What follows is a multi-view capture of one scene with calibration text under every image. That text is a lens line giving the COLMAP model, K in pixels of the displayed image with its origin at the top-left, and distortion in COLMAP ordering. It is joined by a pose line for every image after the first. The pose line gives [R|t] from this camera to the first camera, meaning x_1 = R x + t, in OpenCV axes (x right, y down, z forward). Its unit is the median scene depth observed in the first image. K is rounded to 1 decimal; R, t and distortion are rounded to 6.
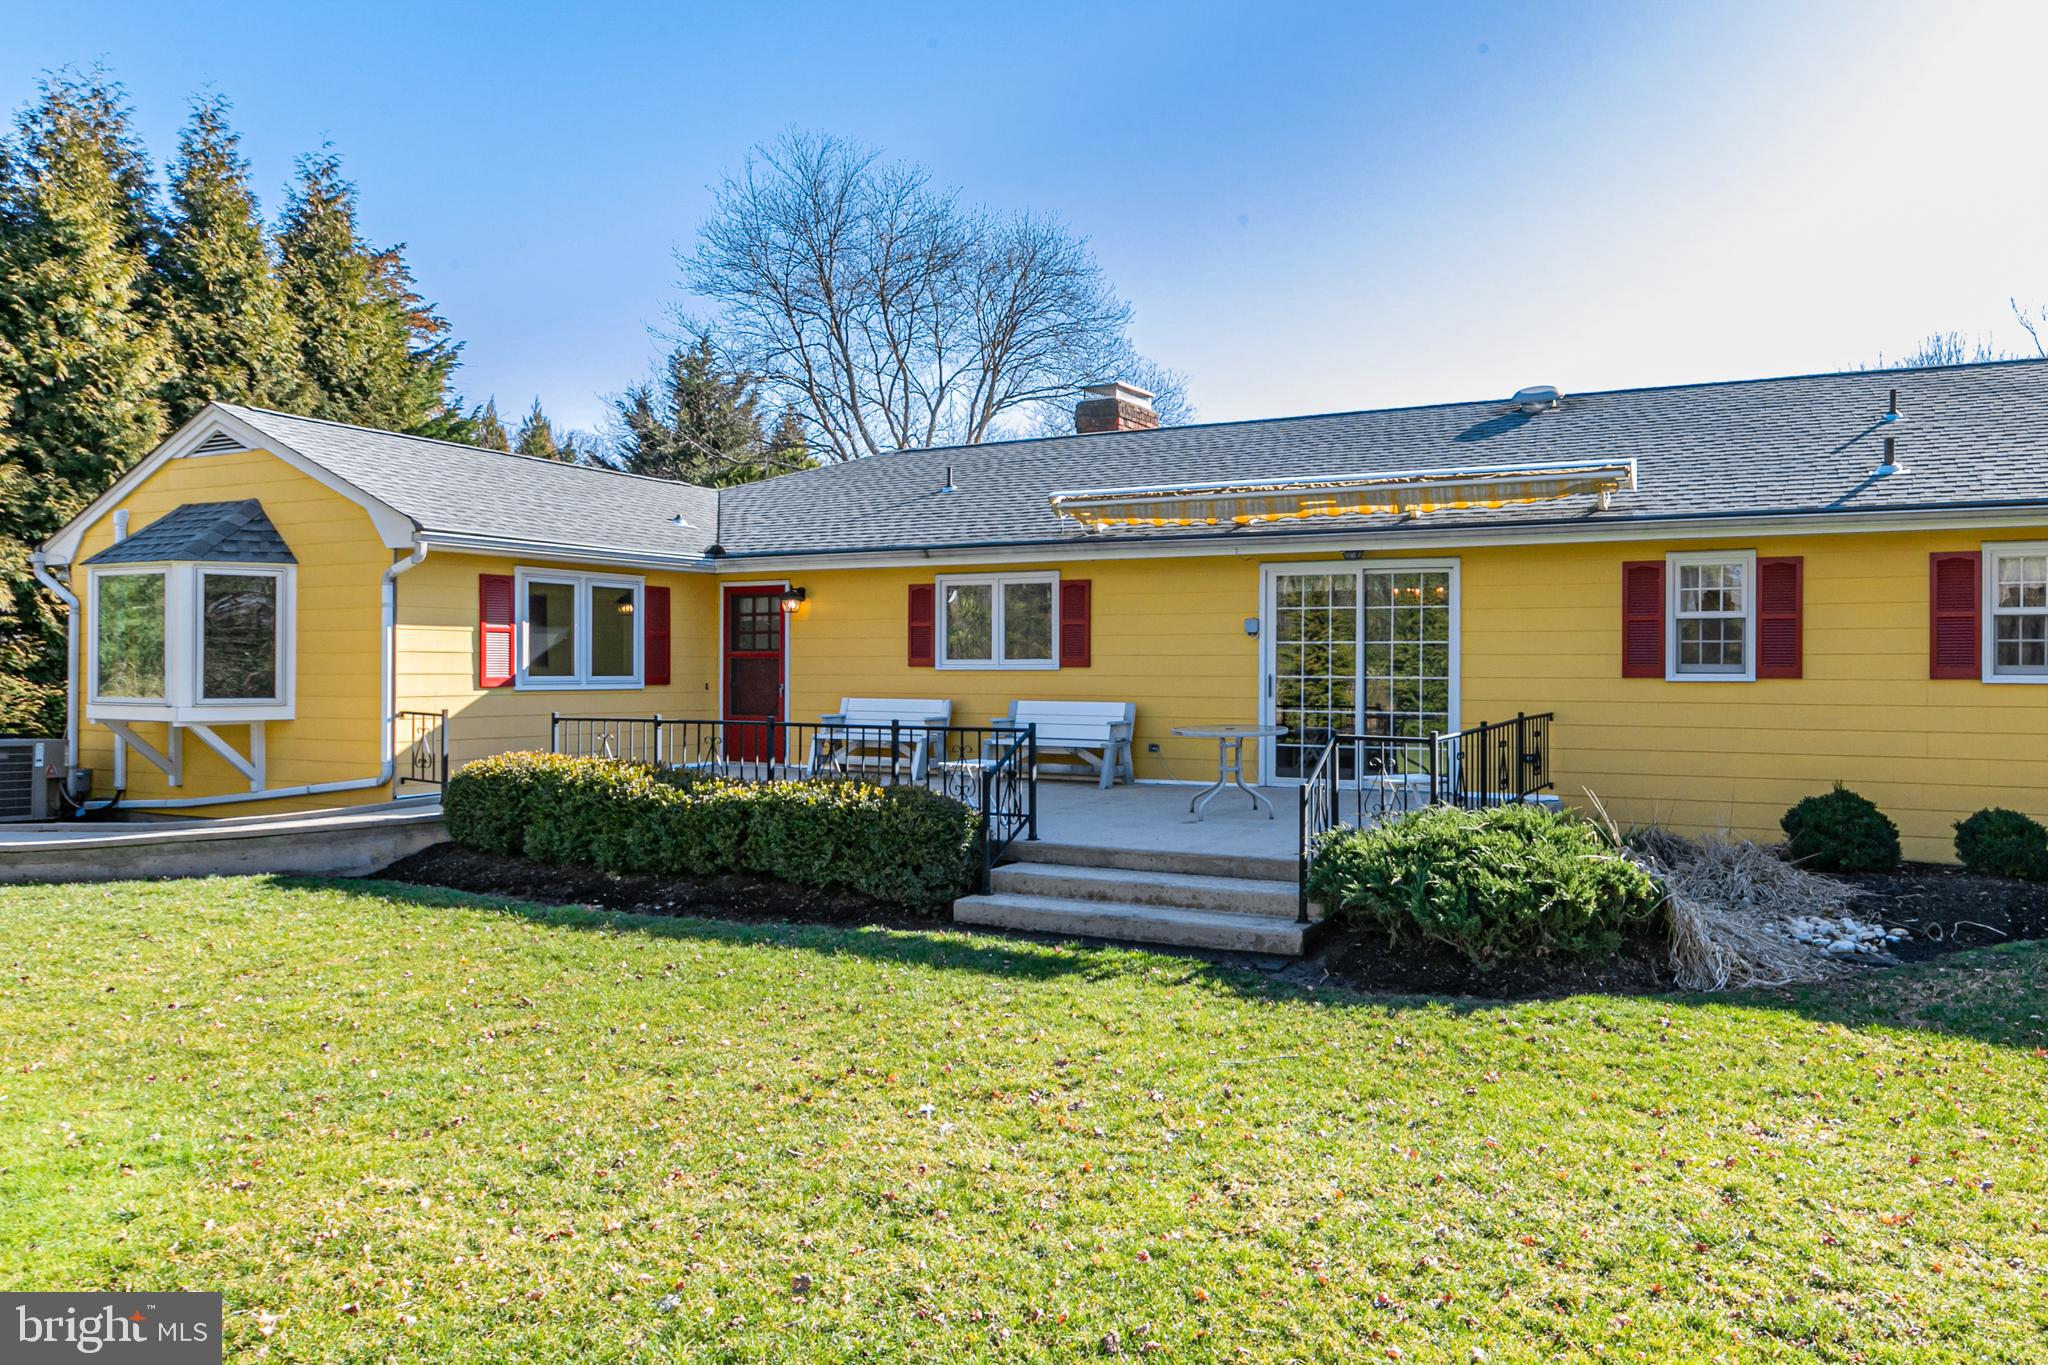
lens RADIAL K [[1313.6, 0, 1024.6], [0, 1313.6, 682.1], [0, 0, 1]] dist [0.004476, -0.005227]
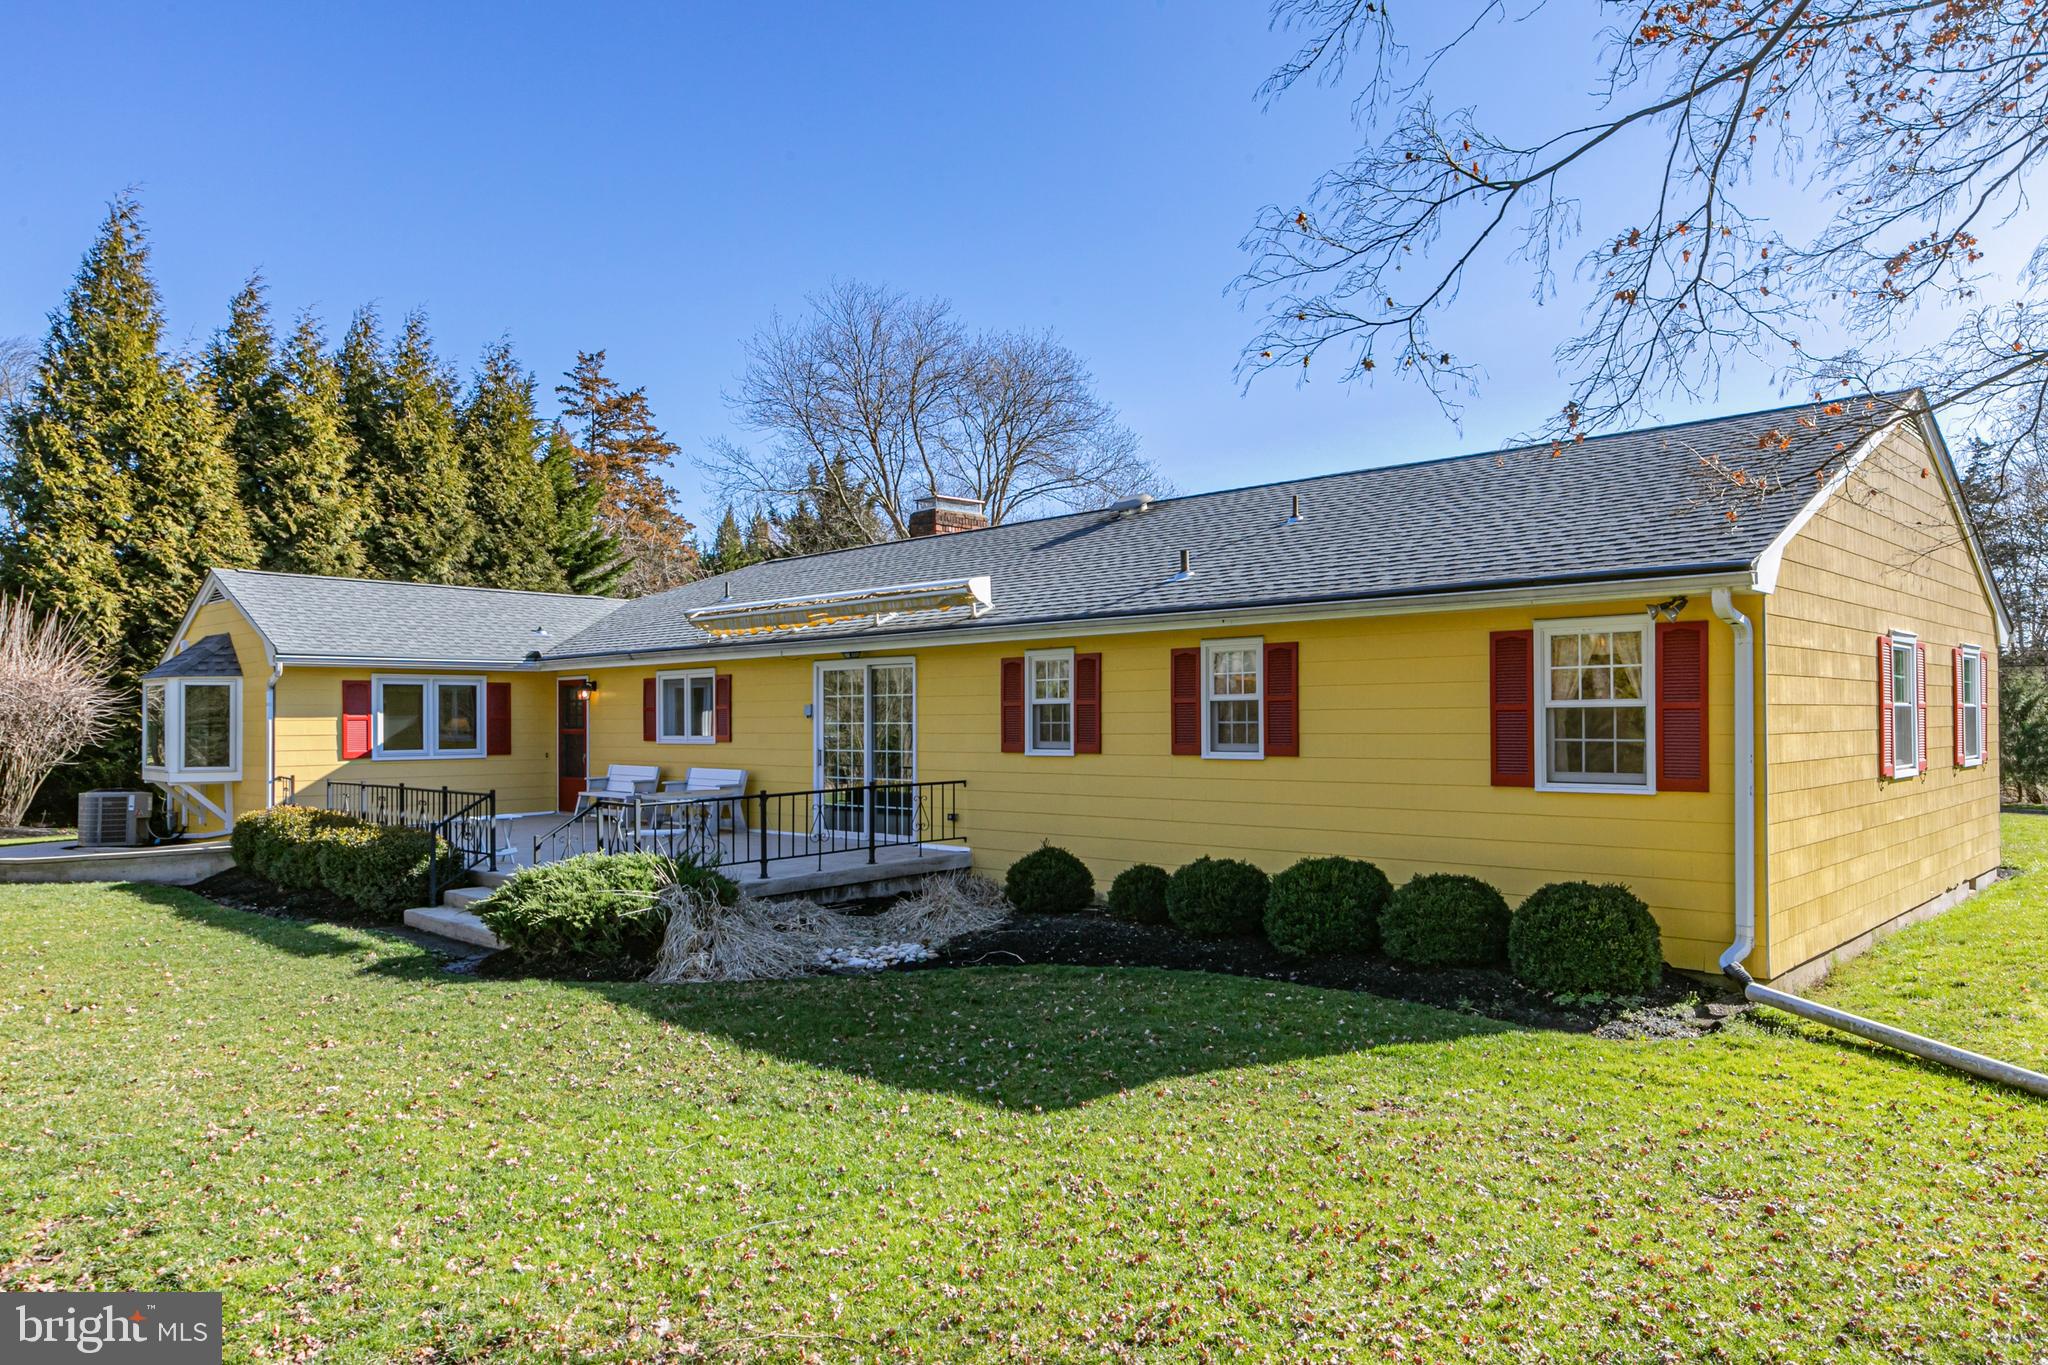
lens RADIAL K [[1346.0, 0, 1024.2], [0, 1346.0, 684.0], [0, 0, 1]] dist [-0.001447, 0.000509]
pose [[0.948076, -0.017137, -0.317582, 0.683420], [0.003618, 0.999064, -0.043110, -0.010447], [0.318024, 0.039722, 0.947250, -0.143635]]
